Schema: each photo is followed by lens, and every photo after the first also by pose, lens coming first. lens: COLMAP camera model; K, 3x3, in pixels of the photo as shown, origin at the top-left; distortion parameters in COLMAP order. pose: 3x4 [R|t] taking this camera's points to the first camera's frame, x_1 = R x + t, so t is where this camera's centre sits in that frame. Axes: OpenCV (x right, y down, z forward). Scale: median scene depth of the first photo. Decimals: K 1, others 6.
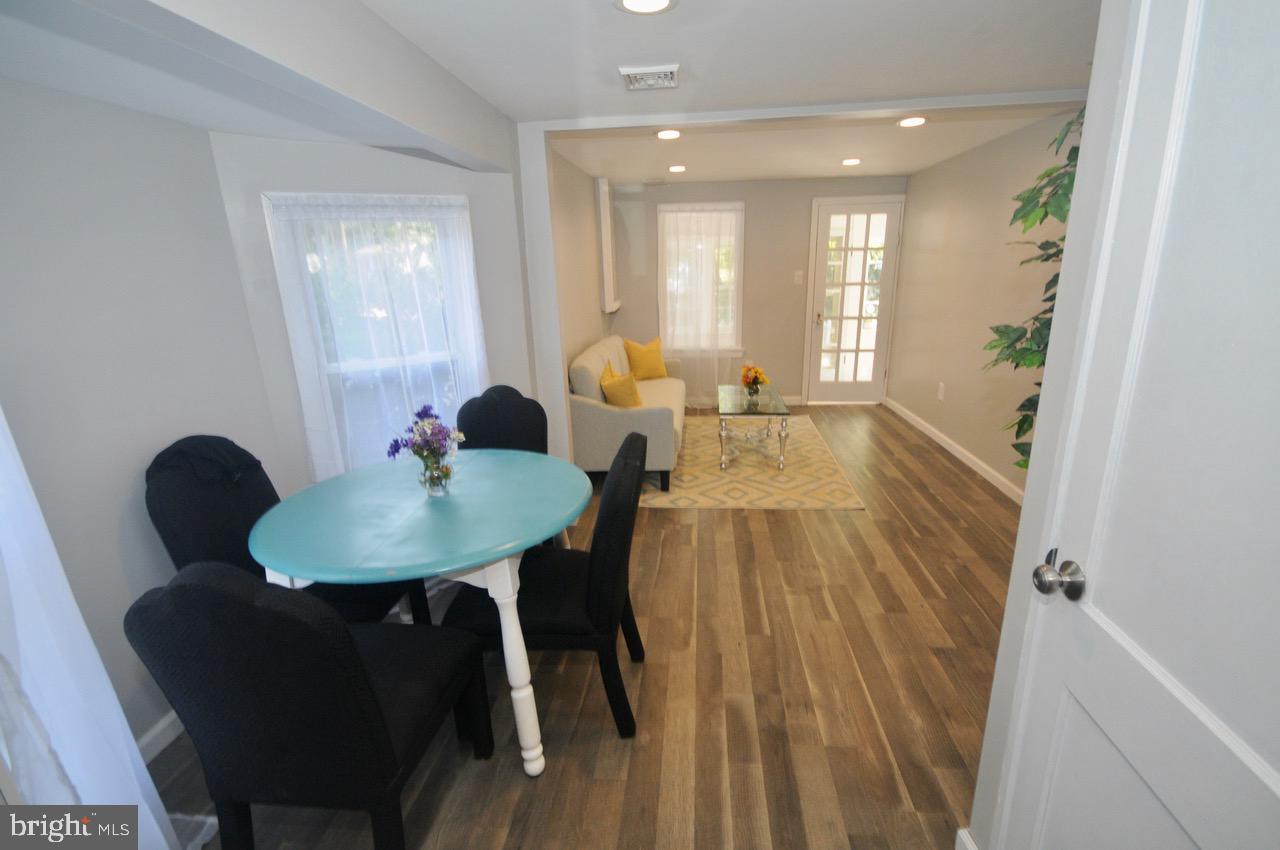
lens RADIAL K [[572.0, 0, 644.2], [0, 572.0, 435.6], [0, 0, 1]] dist [-0.000871, -0.000073]
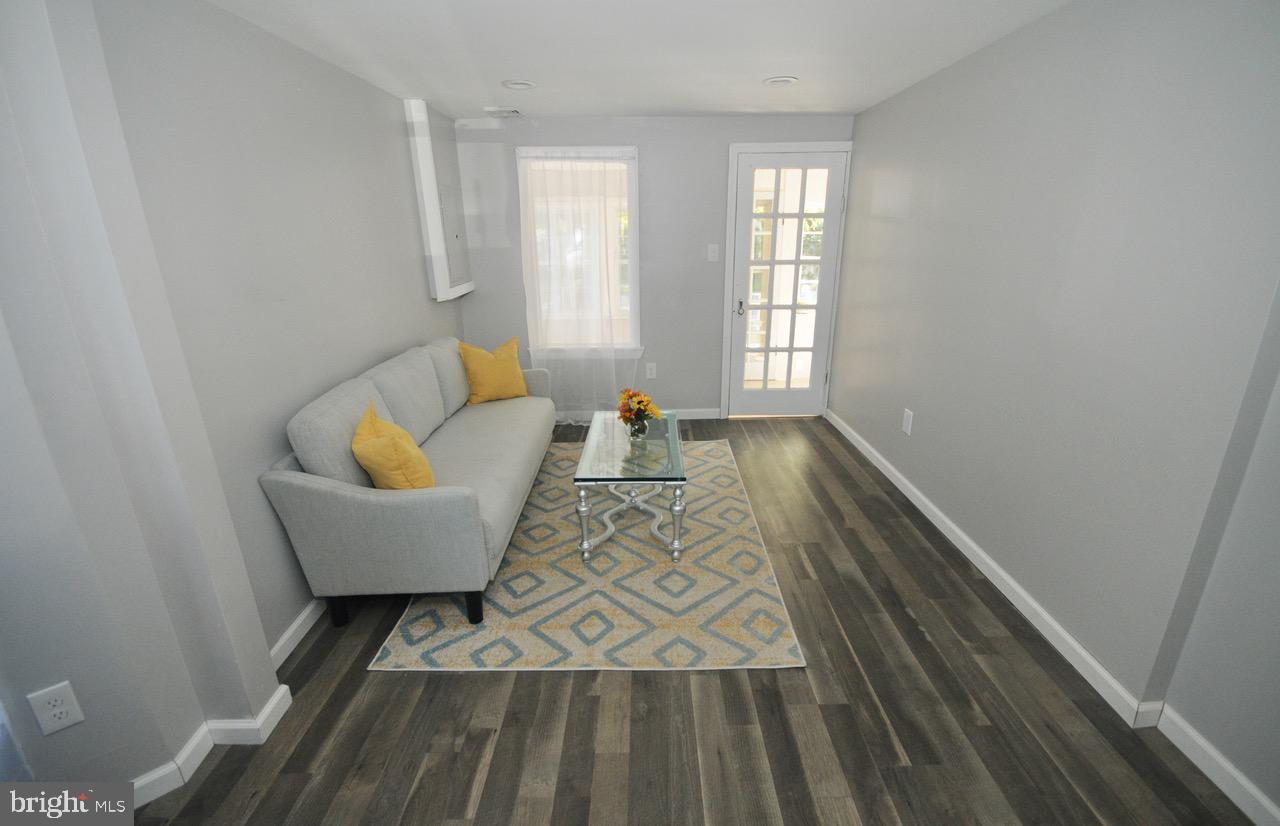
lens RADIAL K [[551.7, 0, 640.0], [0, 551.7, 413.0], [0, 0, 1]] dist [-0.000258, -0.000035]
pose [[0.995932, -0.016466, 0.088588, 0.125245], [0.014143, 0.999541, 0.026788, -0.103279], [-0.088989, -0.025426, 0.995708, 0.335478]]
